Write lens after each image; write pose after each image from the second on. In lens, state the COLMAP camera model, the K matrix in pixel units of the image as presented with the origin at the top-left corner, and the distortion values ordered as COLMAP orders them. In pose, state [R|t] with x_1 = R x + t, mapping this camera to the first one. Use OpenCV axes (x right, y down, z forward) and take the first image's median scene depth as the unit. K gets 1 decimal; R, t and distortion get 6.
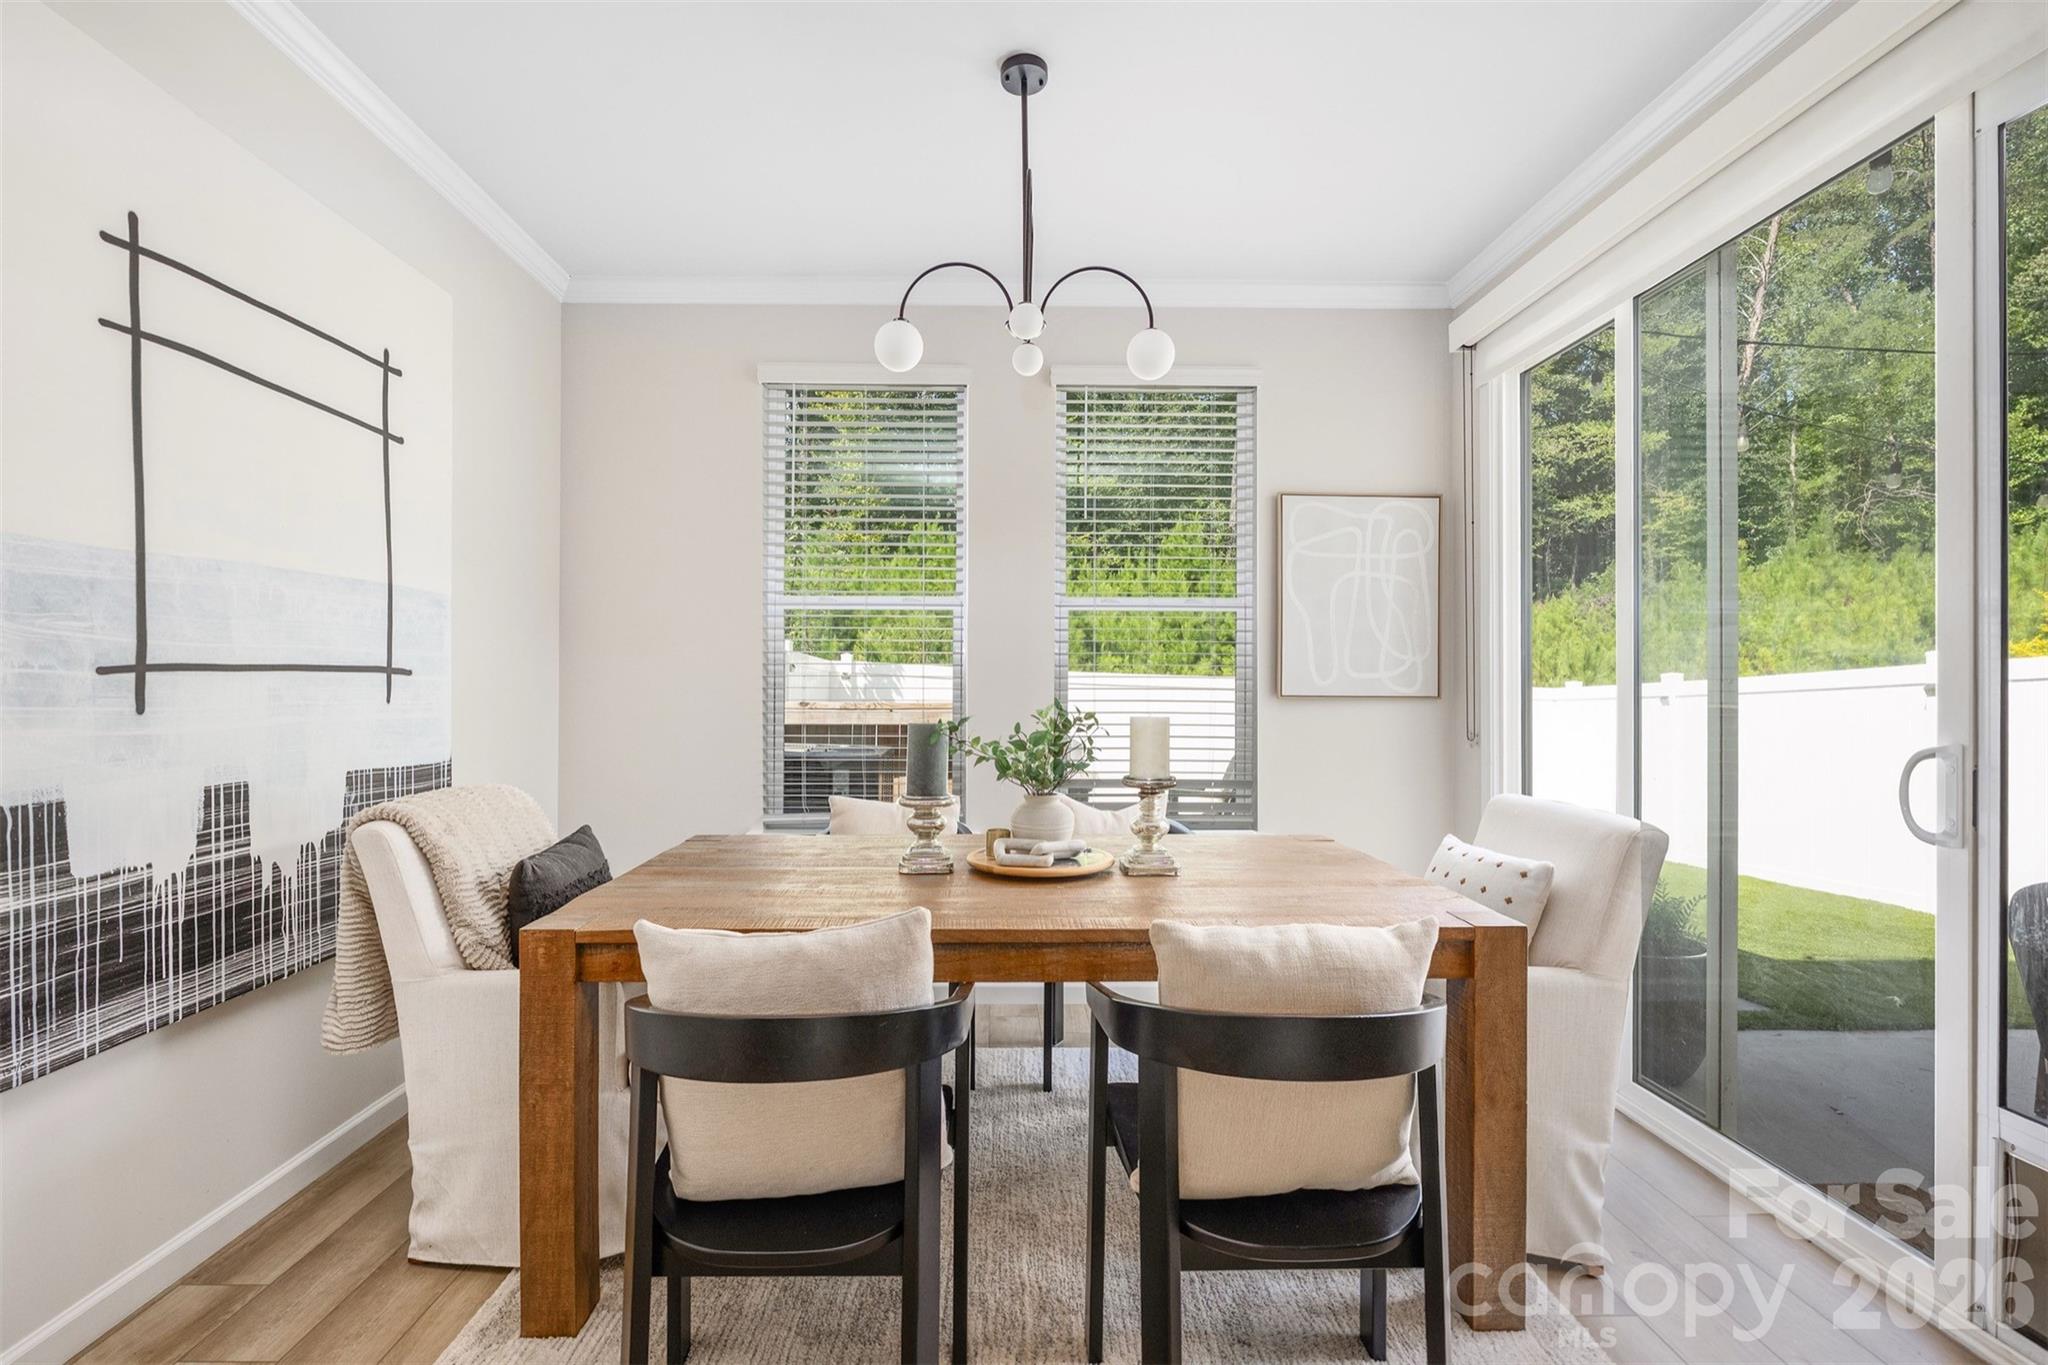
lens RADIAL K [[872.3, 0, 1002.5], [0, 872.3, 680.4], [0, 0, 1]] dist [-0.001936, -0.000220]
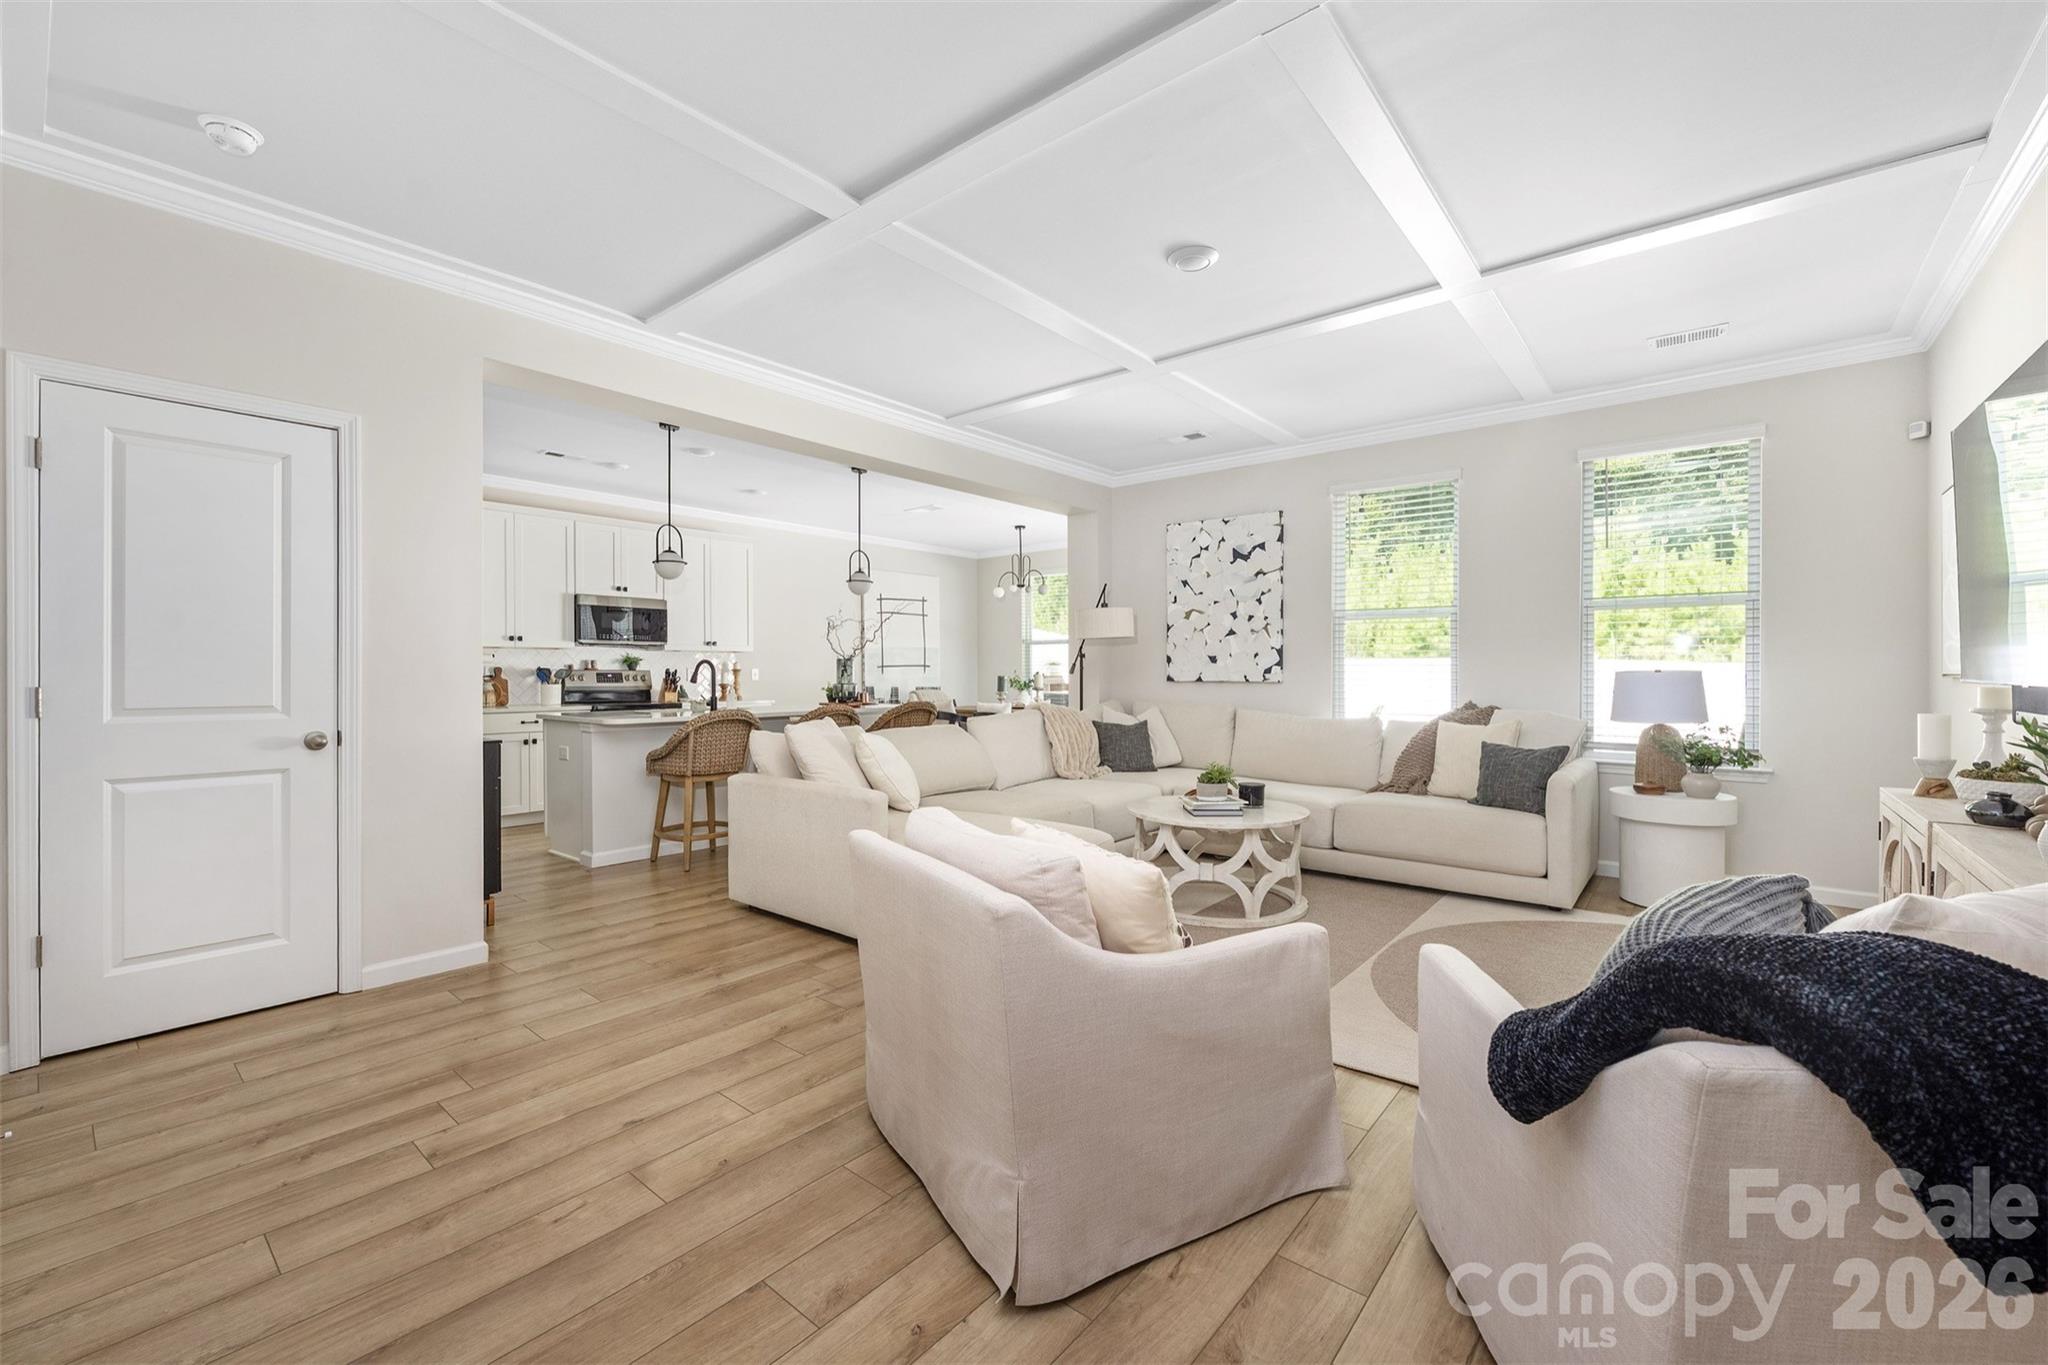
lens RADIAL K [[839.2, 0, 1021.2], [0, 839.2, 672.8], [0, 0, 1]] dist [-0.005190, -0.000361]
pose [[0.758119, -0.007884, -0.652068, 2.665807], [0.012860, 0.999913, 0.002861, 0.018906], [0.651989, -0.010555, 0.758155, -2.105032]]
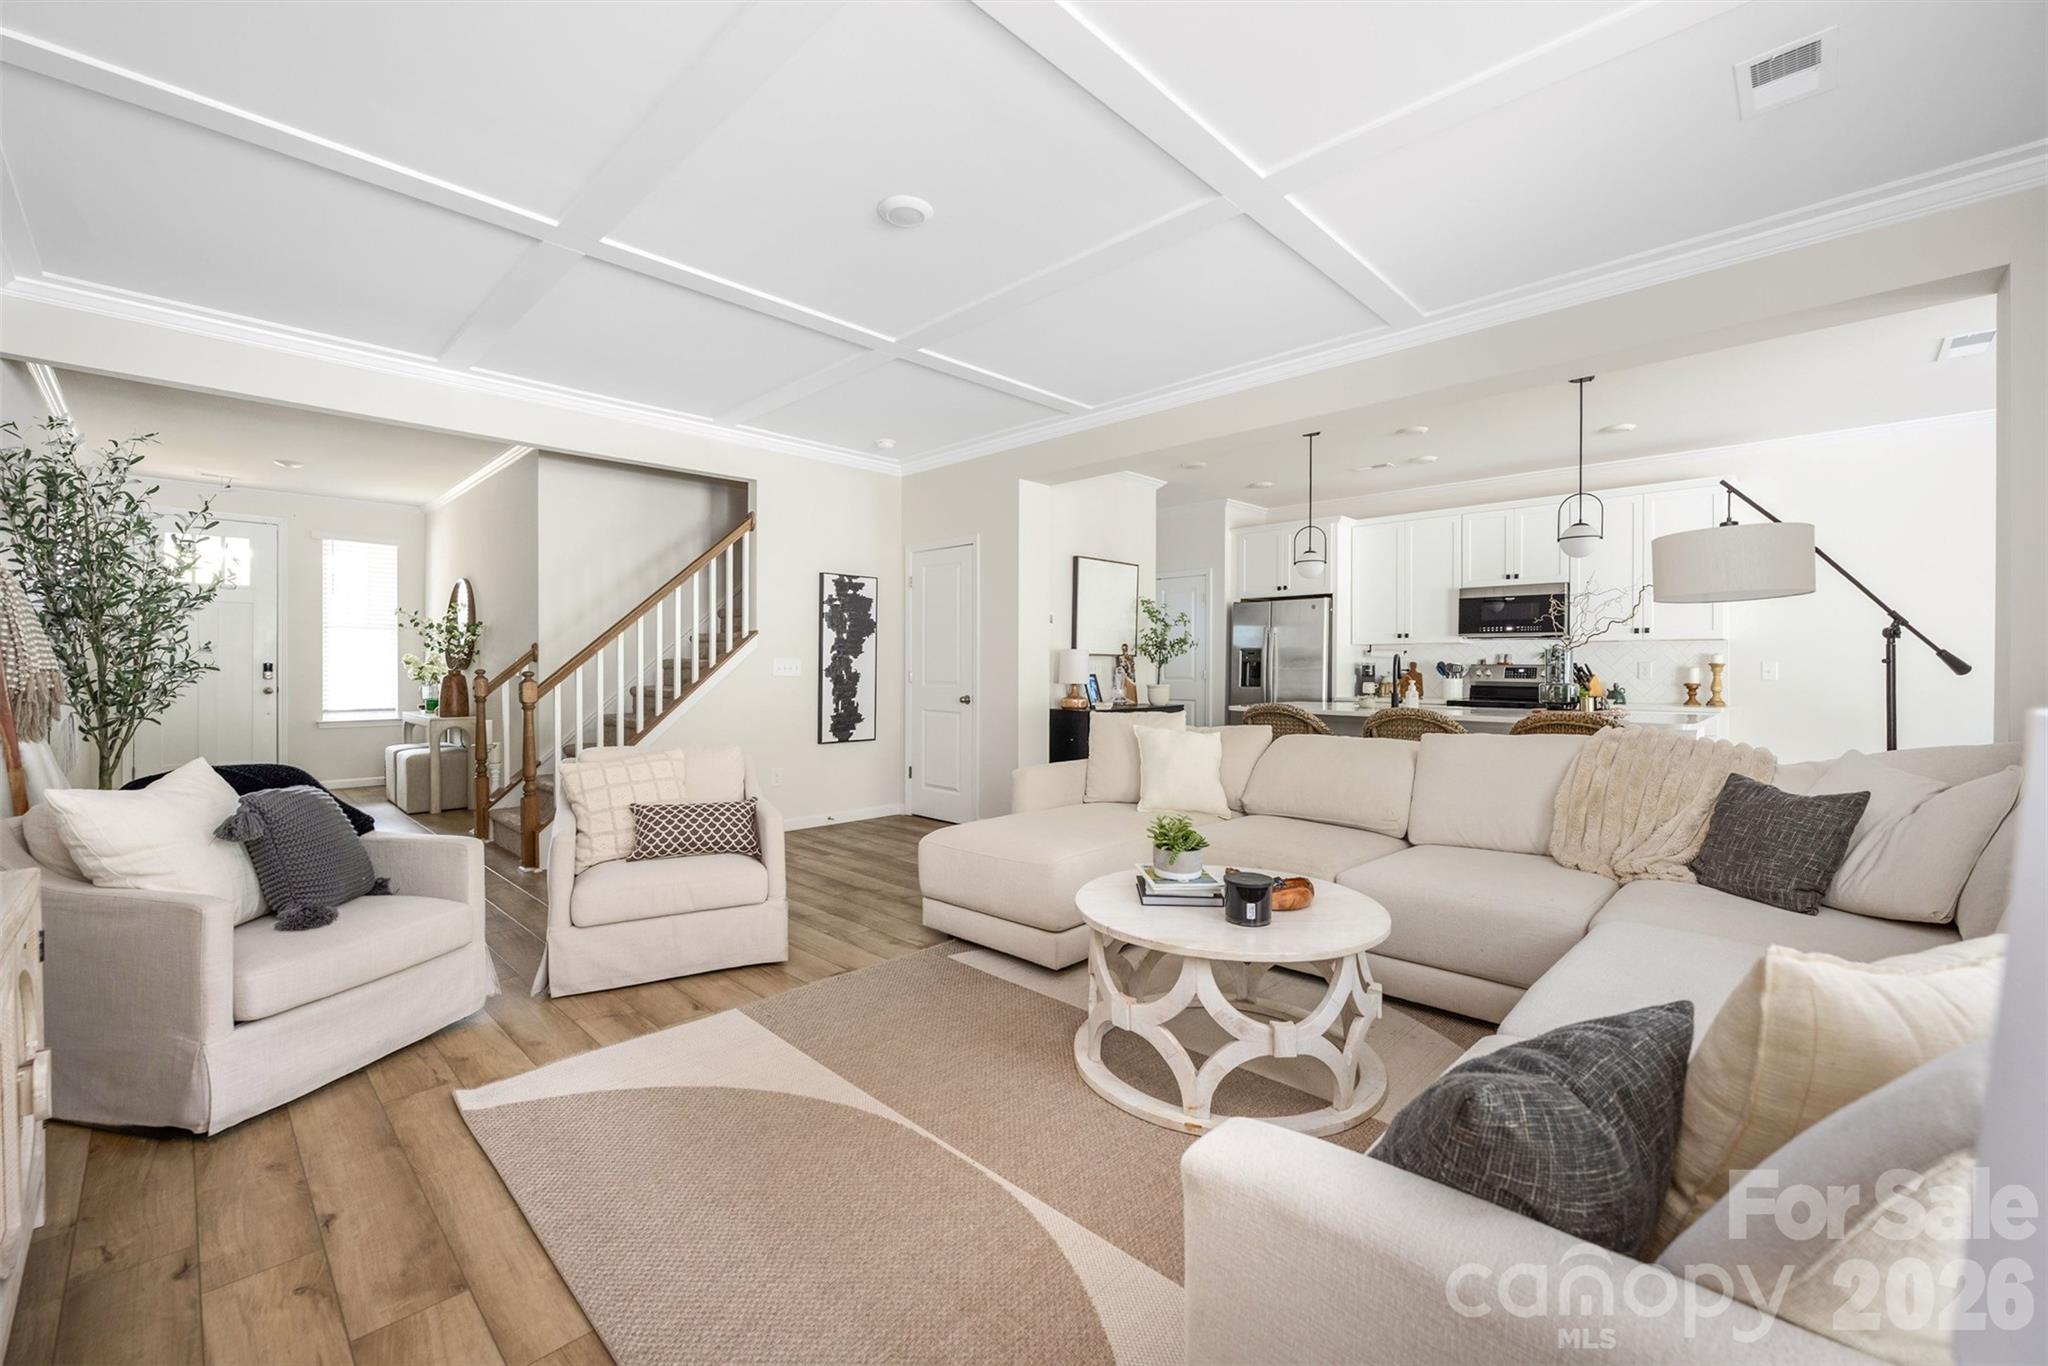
lens RADIAL K [[832.1, 0, 1021.0], [0, 832.1, 662.6], [0, 0, 1]] dist [-0.001017, -0.000068]
pose [[-0.710900, -0.010118, -0.703220, 2.729650], [0.000053, 0.999896, -0.014440, 0.033253], [0.703293, -0.010303, -0.710826, 0.224557]]
